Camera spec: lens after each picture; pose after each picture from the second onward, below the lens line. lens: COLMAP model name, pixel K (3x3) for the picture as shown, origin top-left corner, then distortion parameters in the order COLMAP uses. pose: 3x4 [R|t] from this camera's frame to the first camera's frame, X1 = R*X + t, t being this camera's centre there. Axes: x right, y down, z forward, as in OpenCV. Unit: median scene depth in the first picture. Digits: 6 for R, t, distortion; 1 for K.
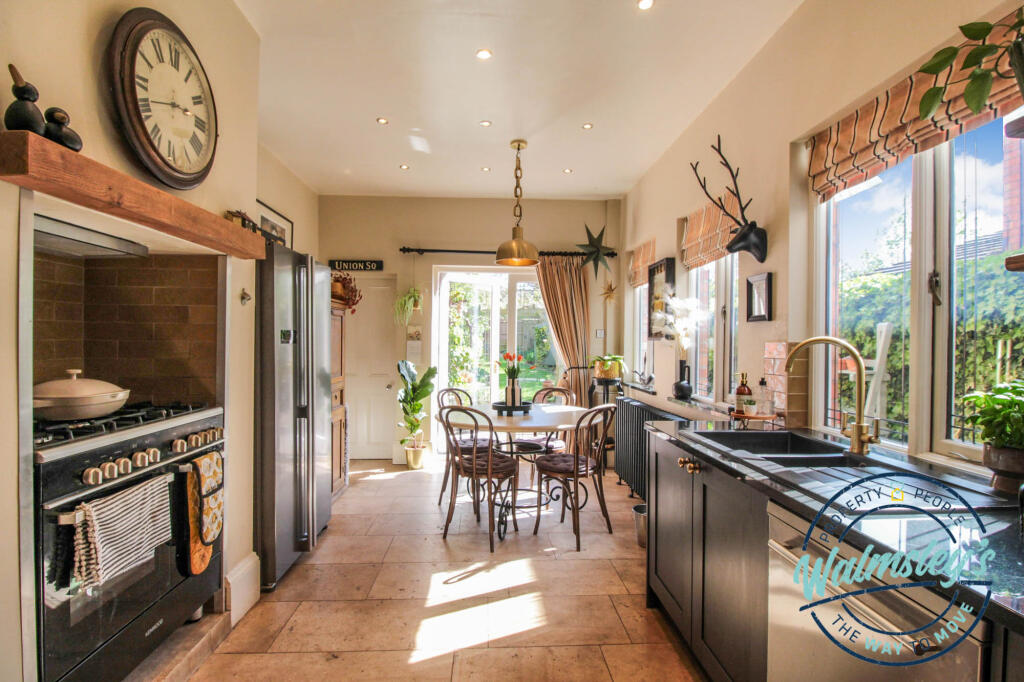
lens RADIAL K [[488.2, 0, 512.0], [0, 488.2, 341.0], [0, 0, 1]] dist [0.000550, -0.014618]
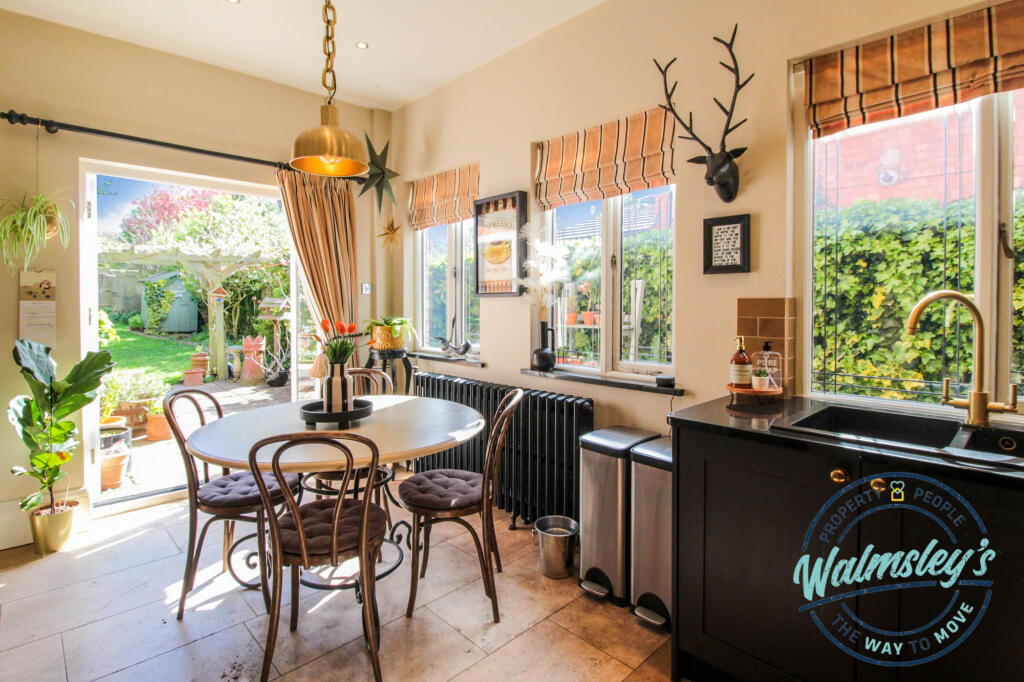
lens RADIAL K [[520.8, 0, 510.8], [0, 520.8, 306.5], [0, 0, 1]] dist [0.000039, -0.016995]
pose [[0.766801, -0.015590, 0.641696, -0.229189], [0.006800, 0.999846, 0.016165, 0.000842], [-0.641849, -0.008032, 0.766789, 0.372798]]
